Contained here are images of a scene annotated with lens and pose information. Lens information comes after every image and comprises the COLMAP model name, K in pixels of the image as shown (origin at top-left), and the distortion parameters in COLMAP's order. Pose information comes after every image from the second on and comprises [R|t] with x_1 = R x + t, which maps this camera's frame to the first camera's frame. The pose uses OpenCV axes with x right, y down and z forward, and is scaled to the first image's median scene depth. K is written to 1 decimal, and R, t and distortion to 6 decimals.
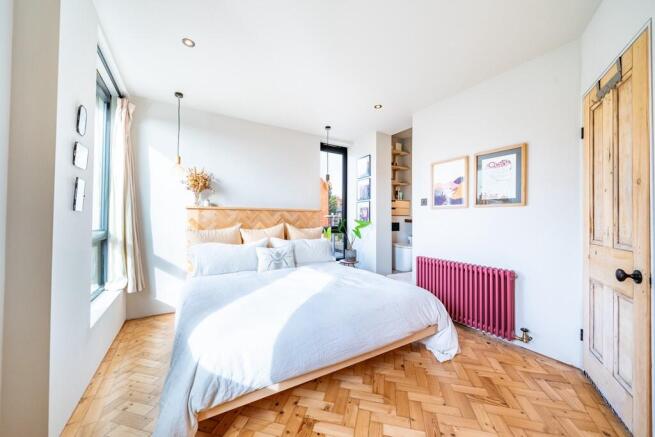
lens RADIAL K [[236.7, 0, 326.6], [0, 236.7, 218.0], [0, 0, 1]] dist [-0.000357, -0.000024]
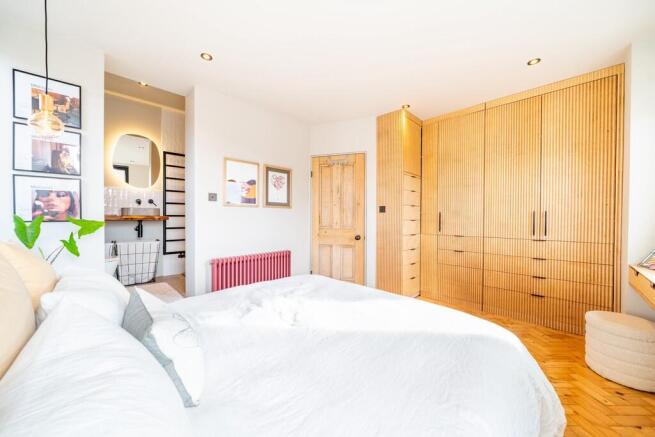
lens RADIAL K [[236.7, 0, 326.3], [0, 236.7, 217.7], [0, 0, 1]] dist [-0.000357, -0.000024]
pose [[-0.228856, -0.011918, 0.973387, -0.626428], [-0.013415, 0.999869, 0.009088, -0.006247], [-0.973368, -0.010979, -0.228986, 0.925360]]
